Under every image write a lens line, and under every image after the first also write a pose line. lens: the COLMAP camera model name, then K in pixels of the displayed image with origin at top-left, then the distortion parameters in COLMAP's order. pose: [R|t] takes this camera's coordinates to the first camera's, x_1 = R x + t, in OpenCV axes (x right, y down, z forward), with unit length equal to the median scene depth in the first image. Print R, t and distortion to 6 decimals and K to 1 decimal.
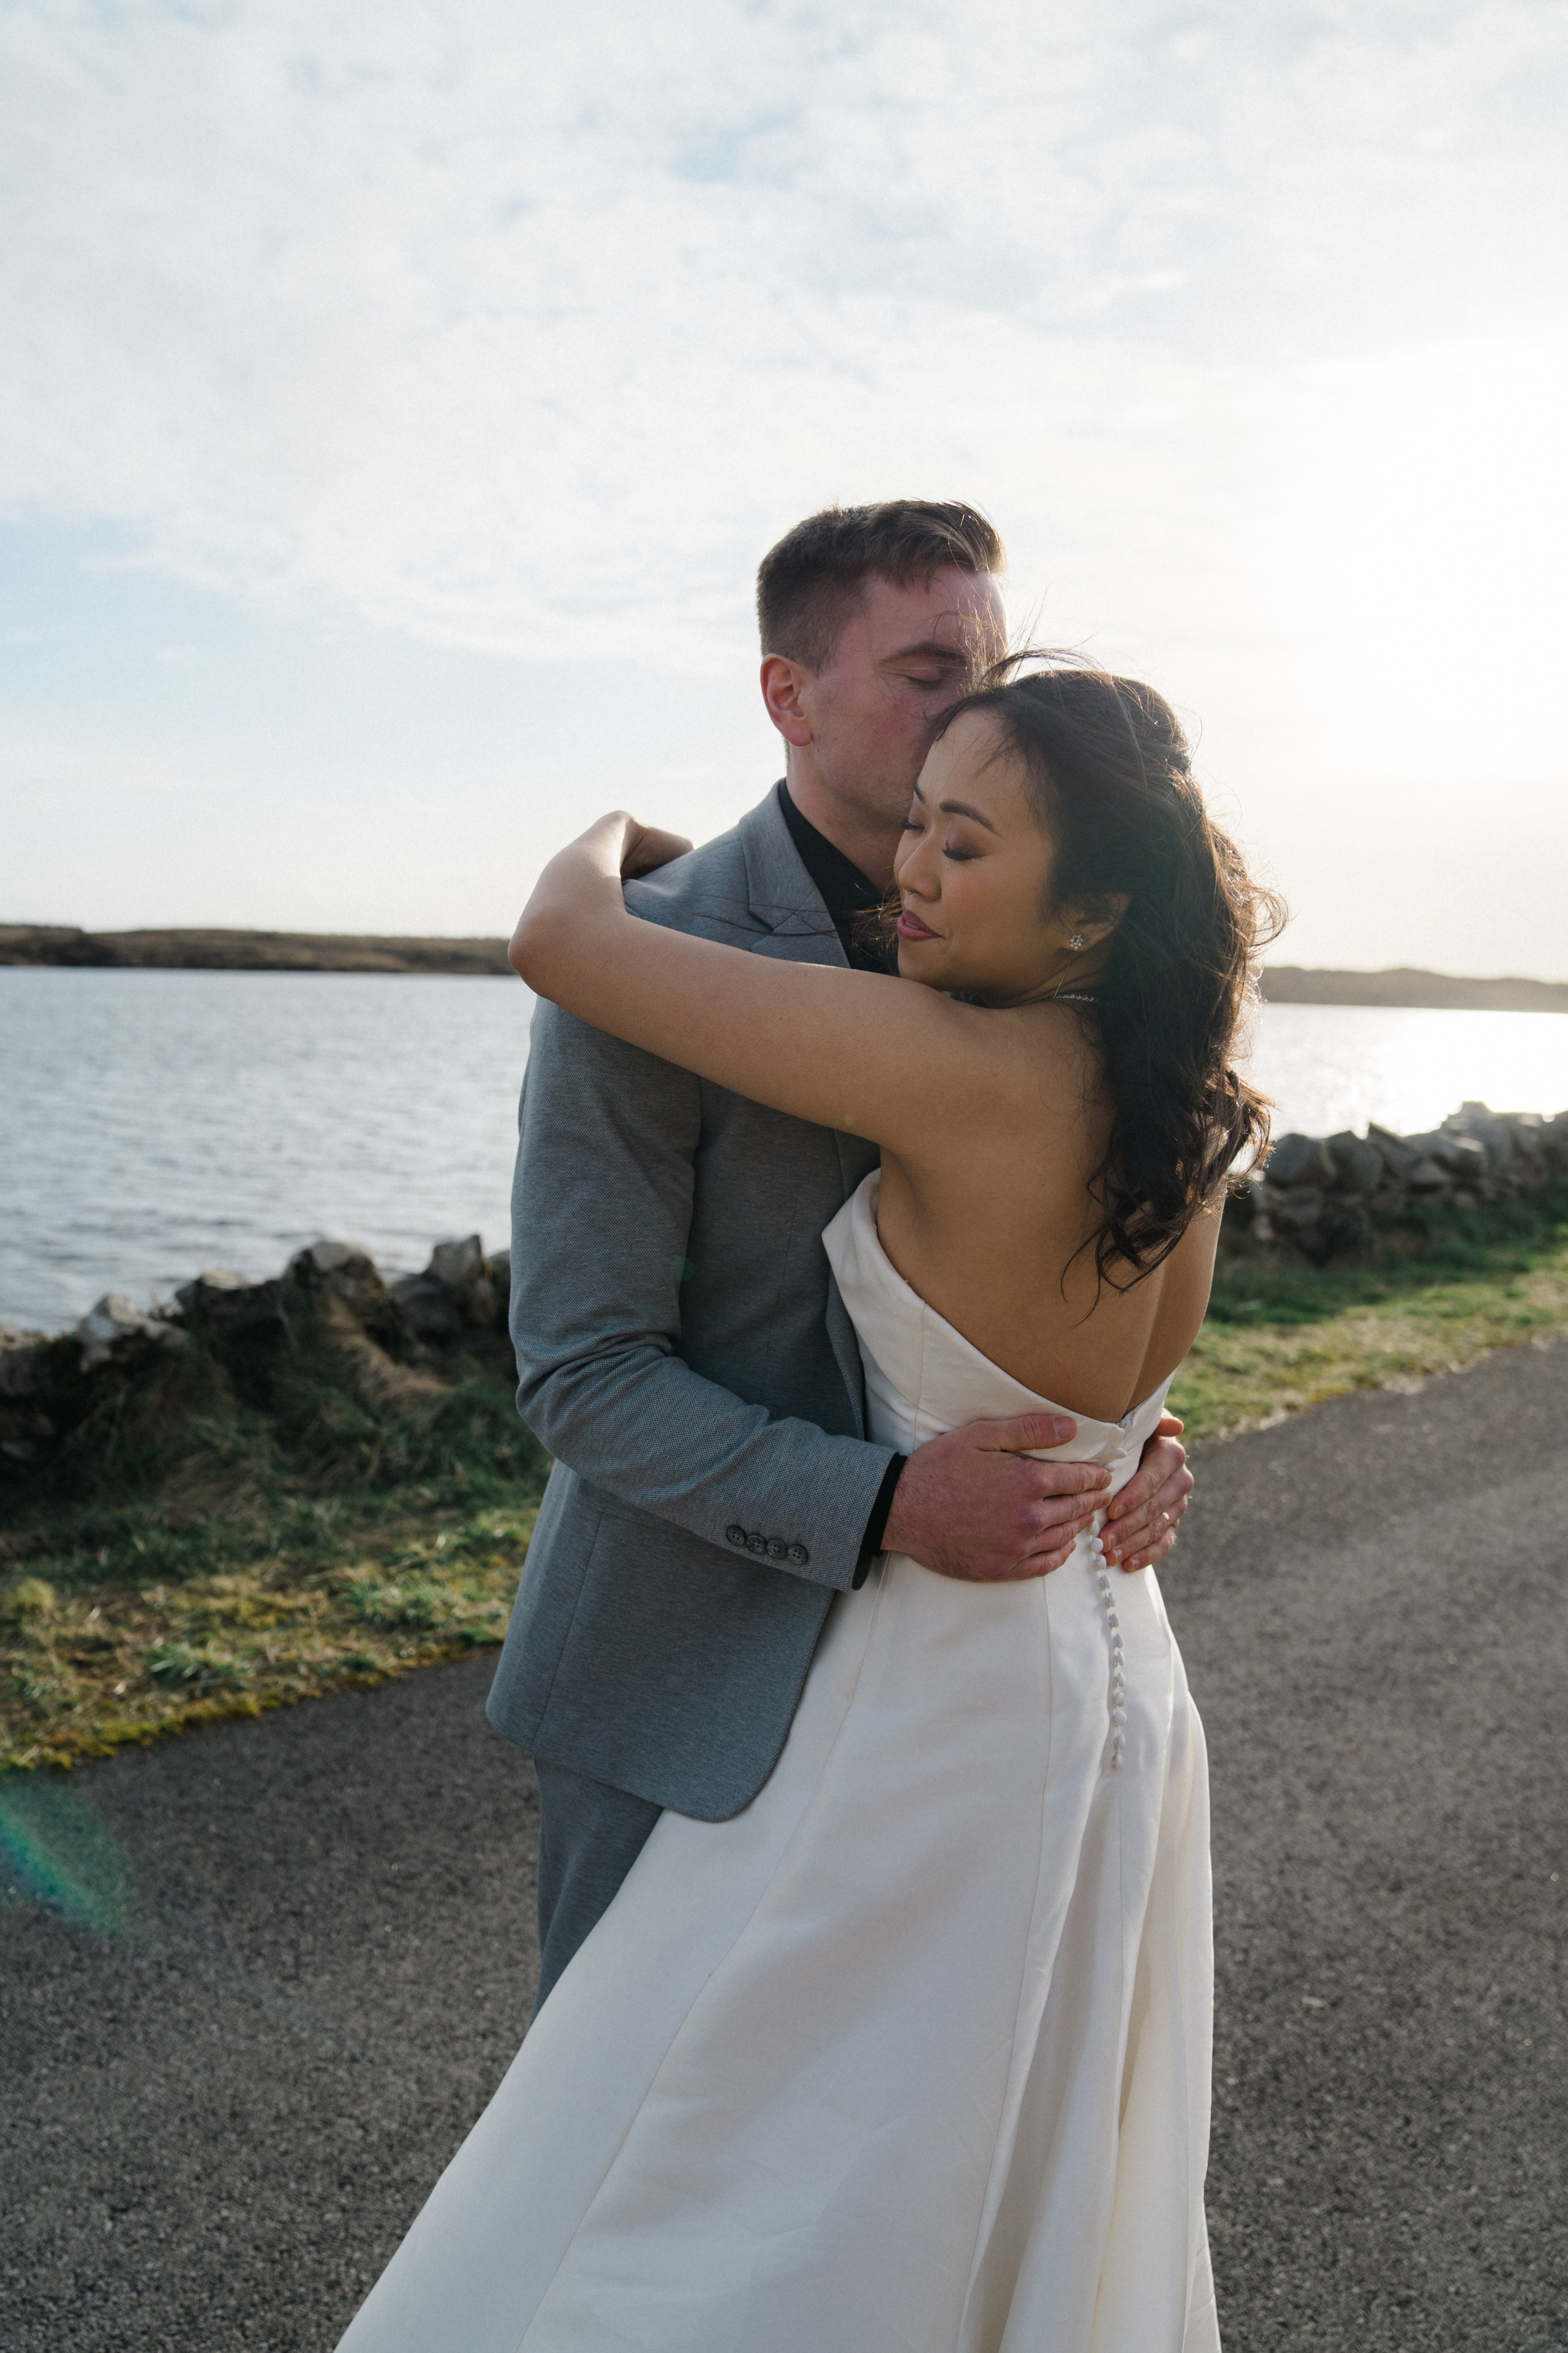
lens RADIAL K [[1678.7, 0, 789.1], [0, 1678.7, 1182.9], [0, 0, 1]] dist [-0.096796, -0.003999]
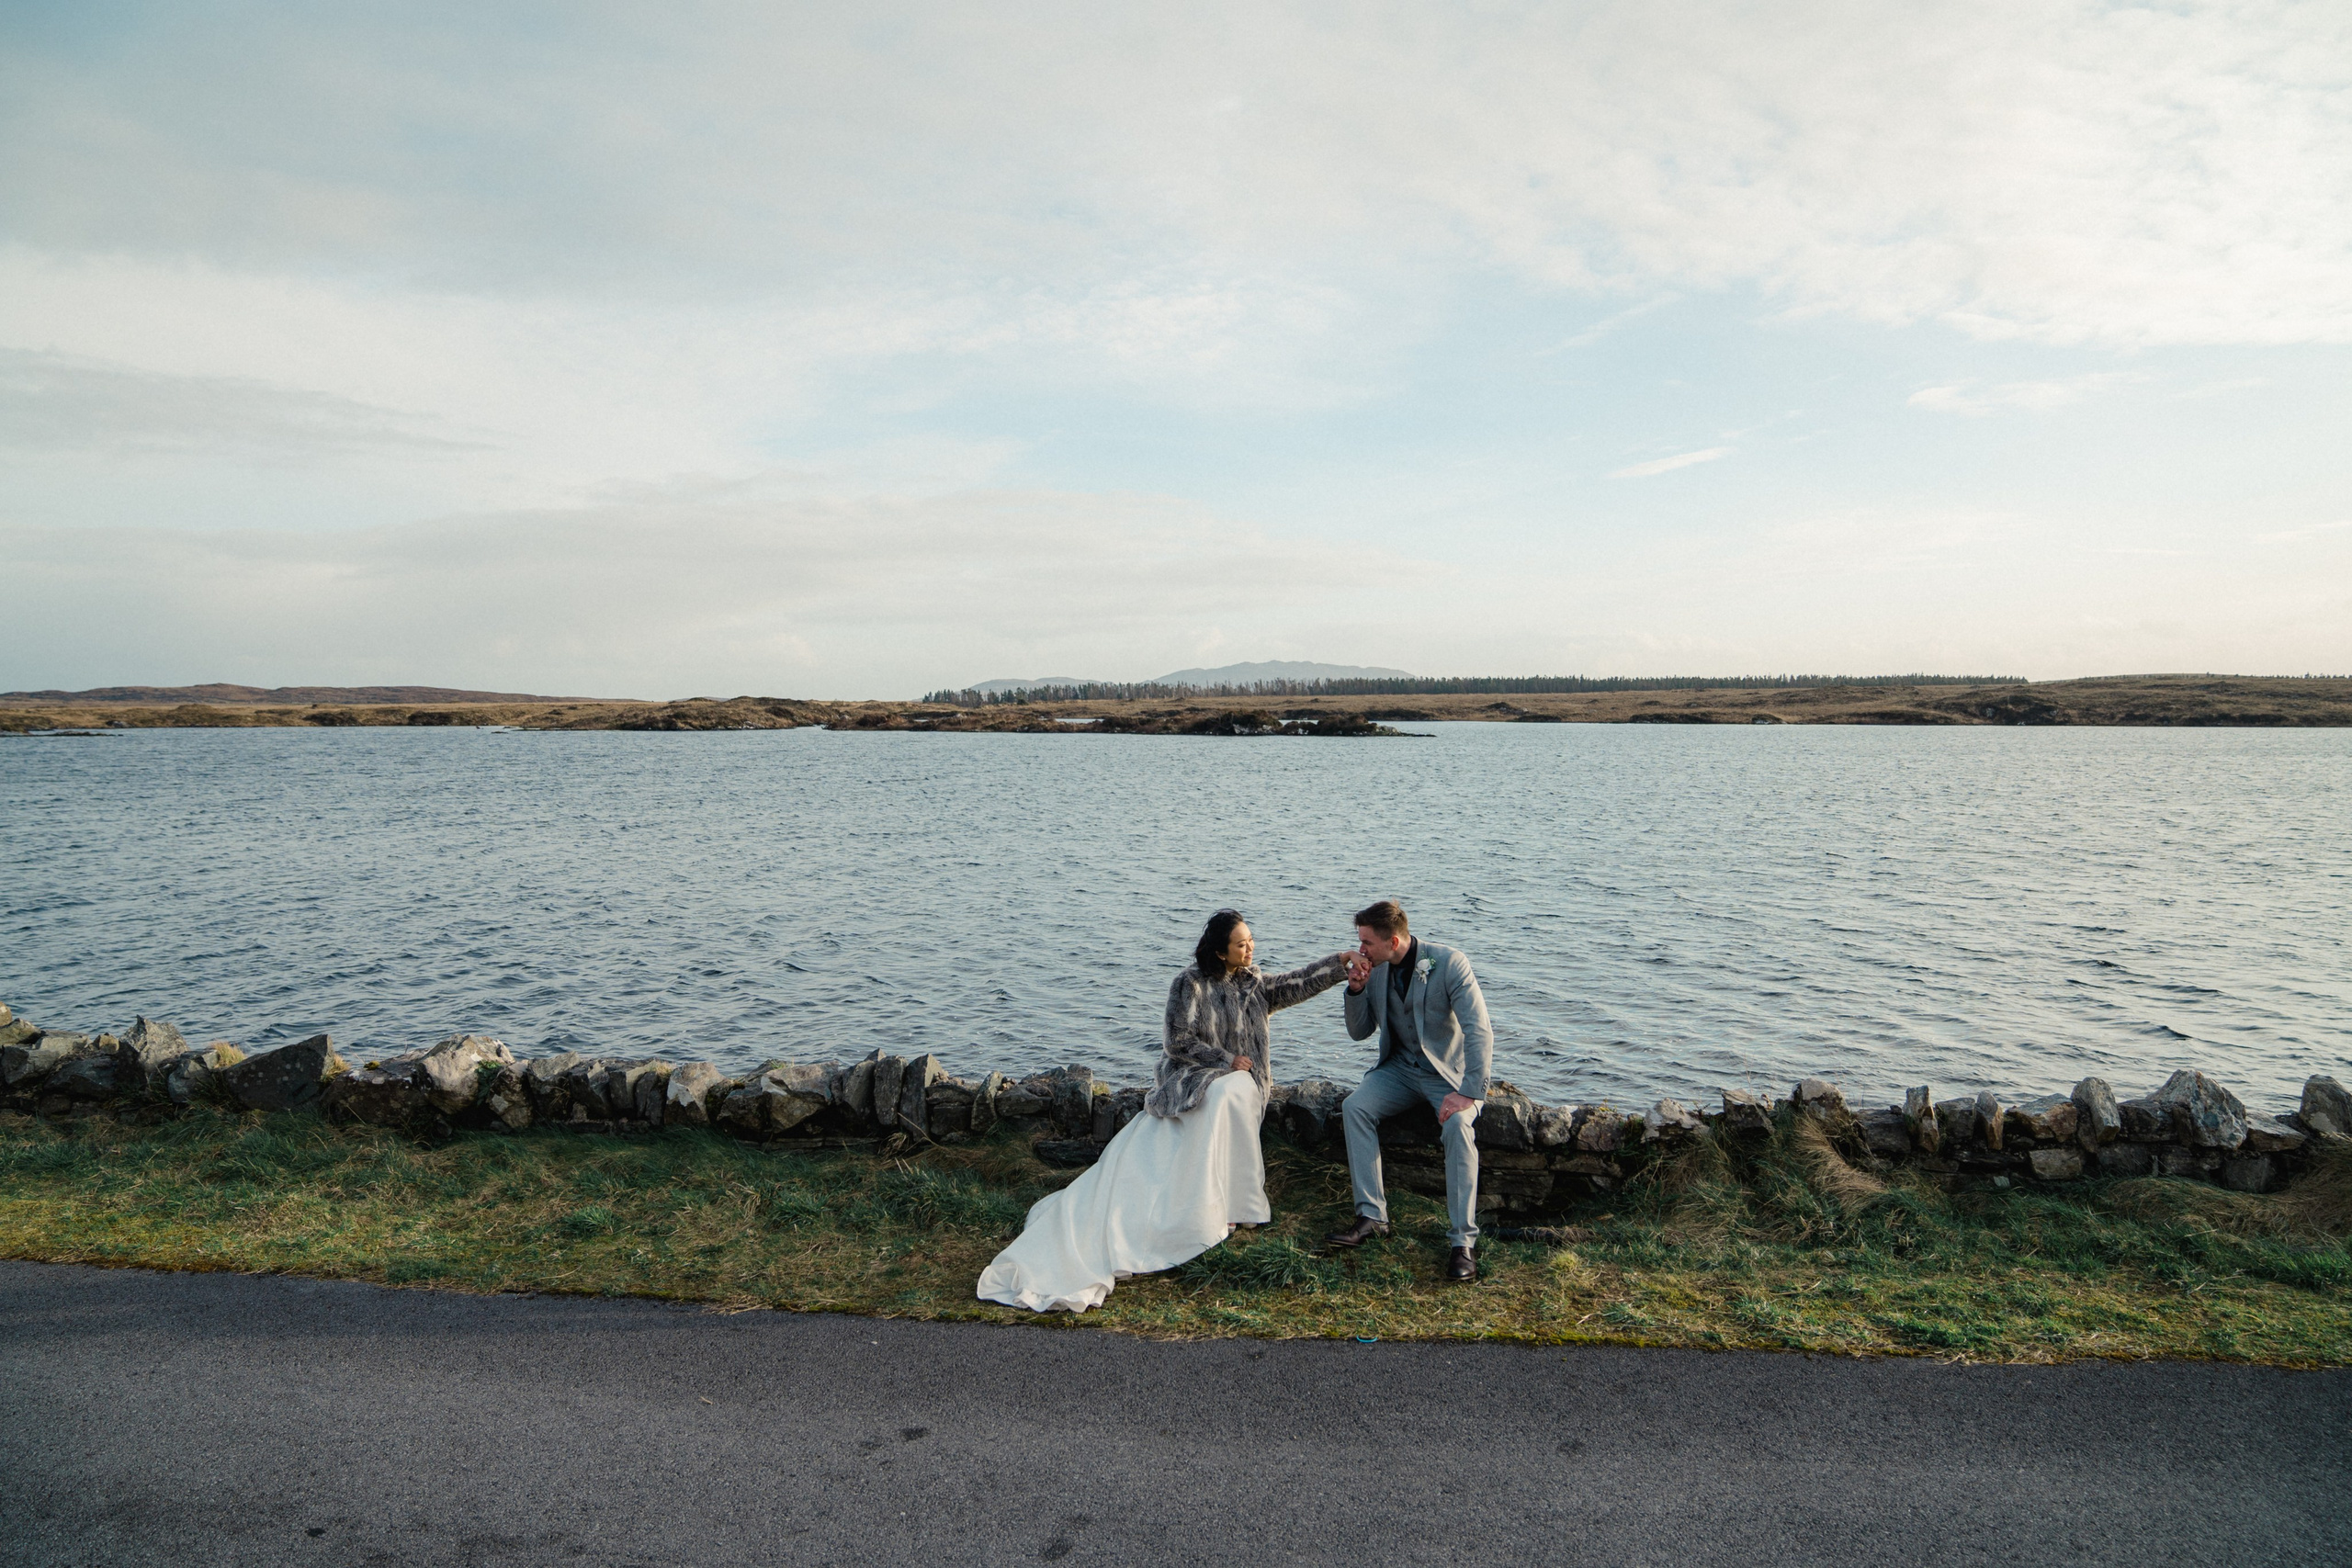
lens RADIAL K [[1640.9, 0, 1175.5], [0, 1640.9, 762.5], [0, 0, 1]] dist [-0.120580, 0.075466]
pose [[0.616464, -0.010407, -0.787314, 0.577654], [-0.065807, 0.995733, -0.064689, -0.133323], [0.784628, 0.091689, 0.613149, -0.429158]]
